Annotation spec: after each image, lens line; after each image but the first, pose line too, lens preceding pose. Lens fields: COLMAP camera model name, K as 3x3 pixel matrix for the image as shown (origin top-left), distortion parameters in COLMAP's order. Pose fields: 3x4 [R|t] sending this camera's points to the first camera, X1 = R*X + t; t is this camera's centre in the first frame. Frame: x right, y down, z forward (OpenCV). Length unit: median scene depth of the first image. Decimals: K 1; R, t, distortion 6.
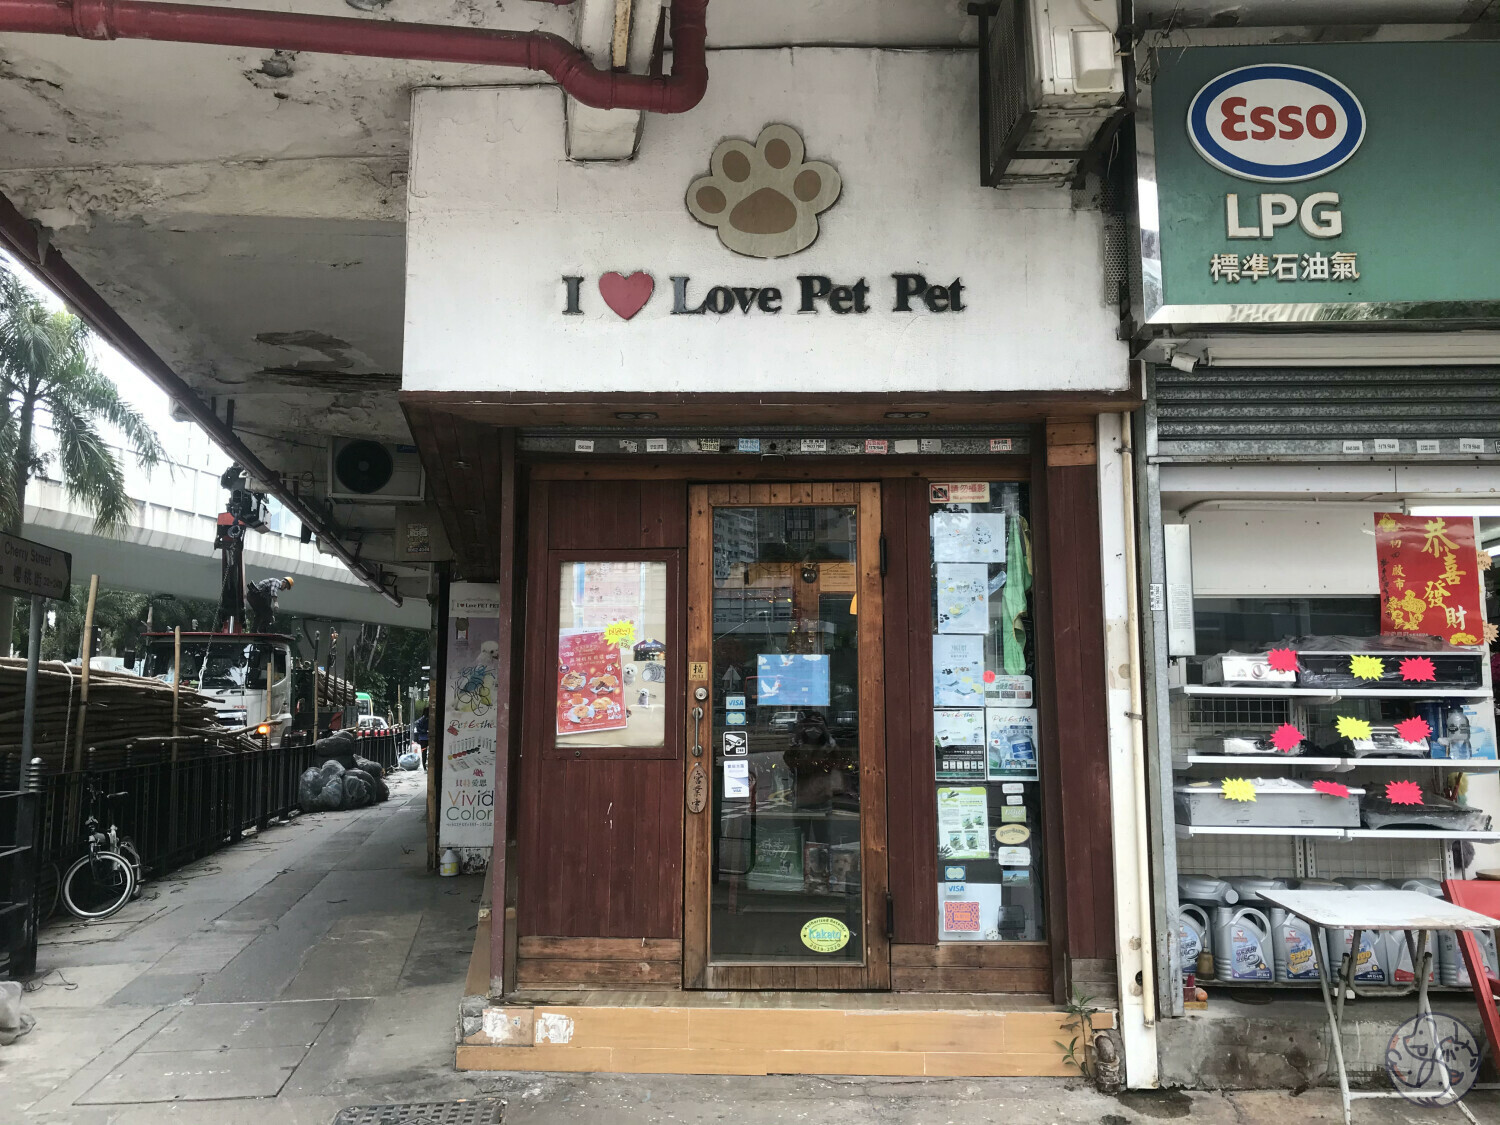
lens RADIAL K [[1263.7, 0, 750.0], [0, 1263.7, 562.5], [0, 0, 1]] dist [0.060897, -0.151646]
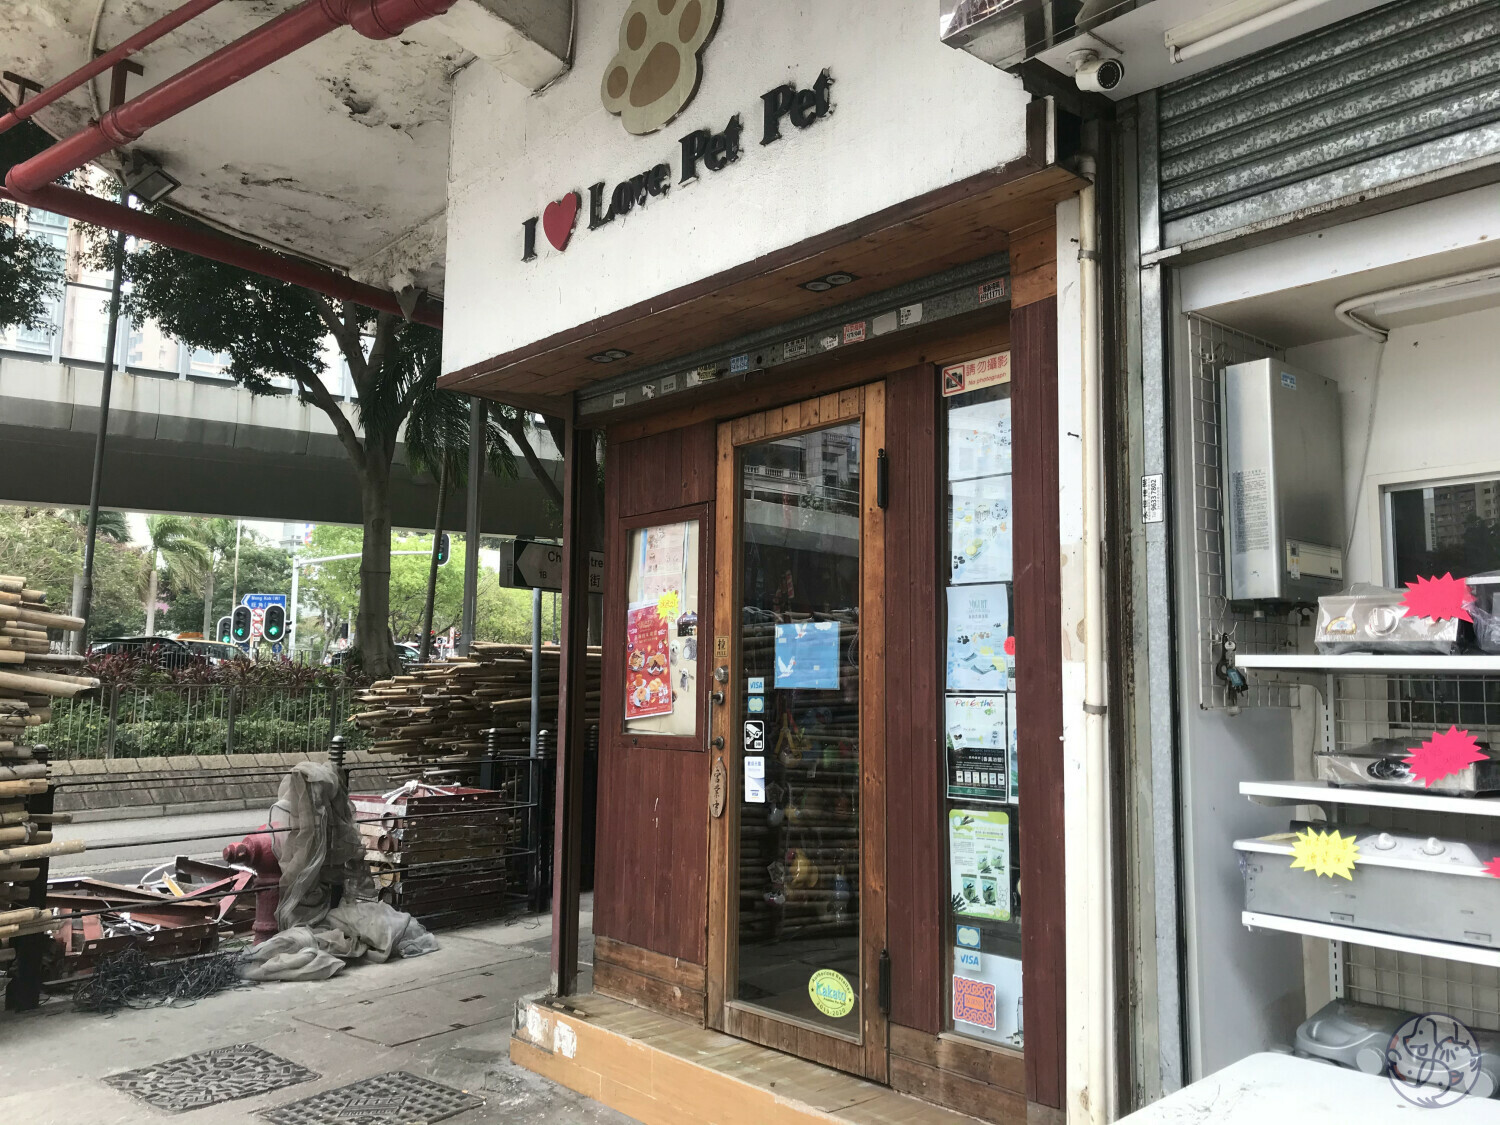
lens RADIAL K [[1233.3, 0, 750.9], [0, 1233.3, 566.9], [0, 0, 1]] dist [0.013714, -0.032103]
pose [[0.683615, -0.068422, -0.726629, 0.575217], [0.080825, 0.996569, -0.017800, 0.050922], [0.725354, -0.046561, 0.686800, 0.474231]]
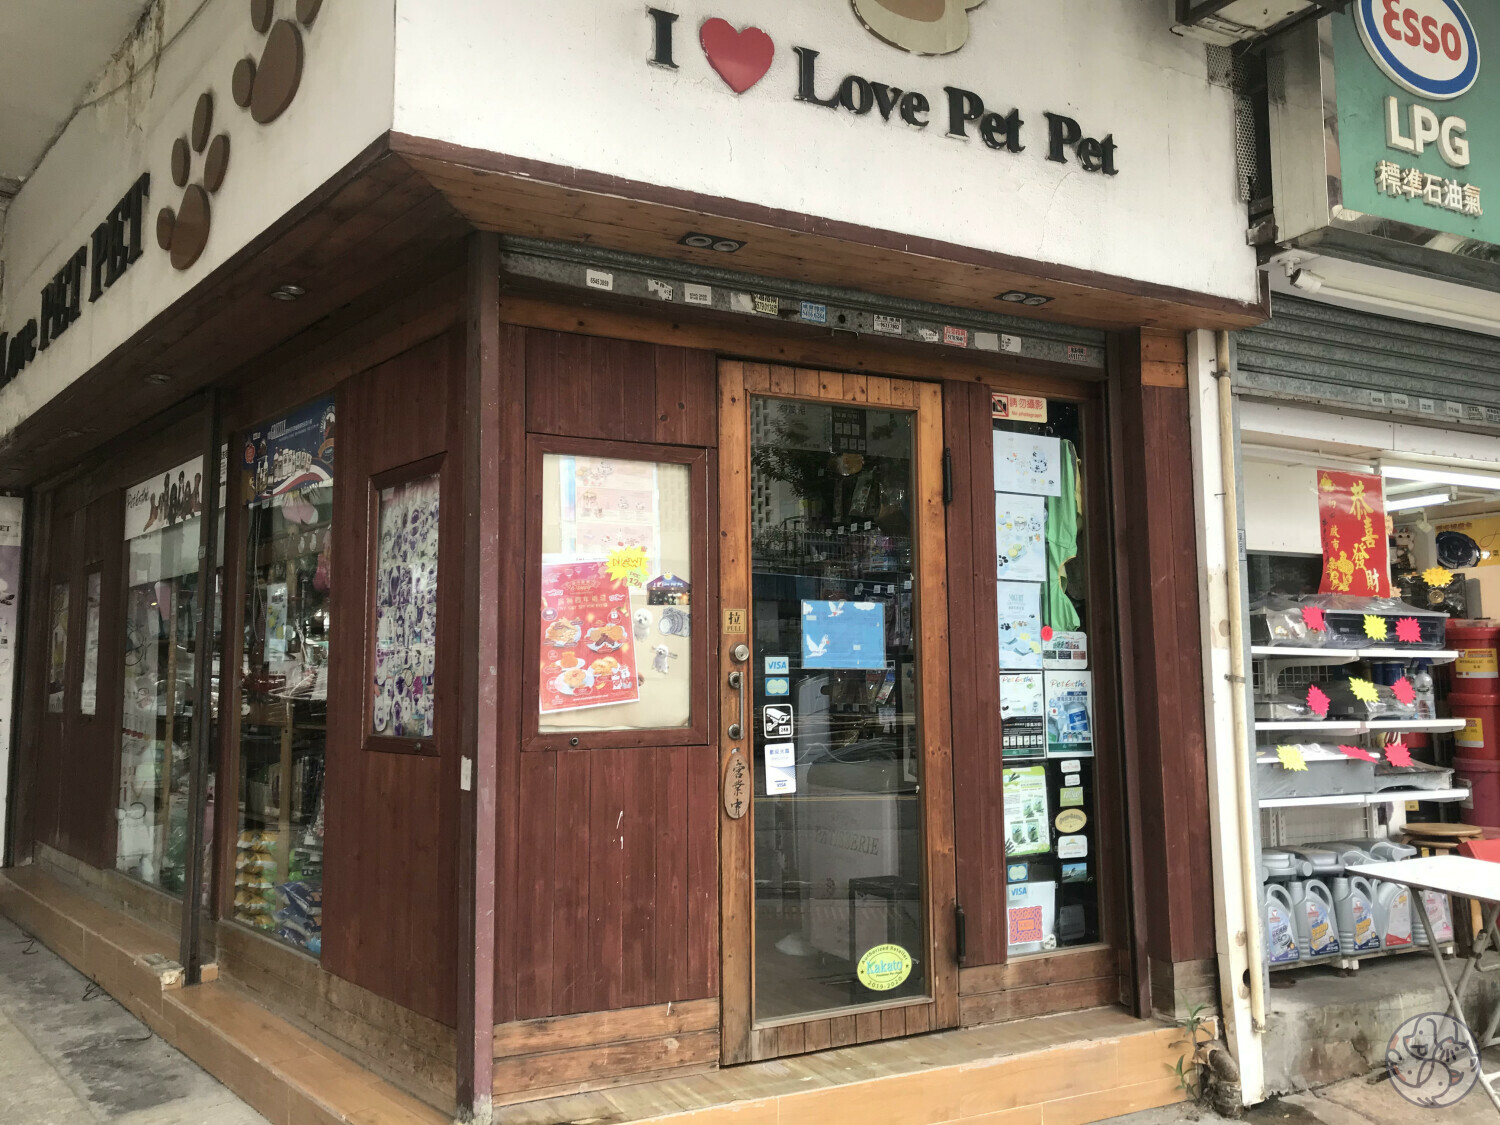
lens RADIAL K [[1233.3, 0, 750.9], [0, 1233.3, 566.9], [0, 0, 1]] dist [0.013714, -0.032103]
pose [[0.873666, 0.037204, 0.485101, -0.380663], [-0.053184, 0.998400, 0.019214, 0.042611], [-0.483610, -0.042586, 0.874247, 0.398641]]
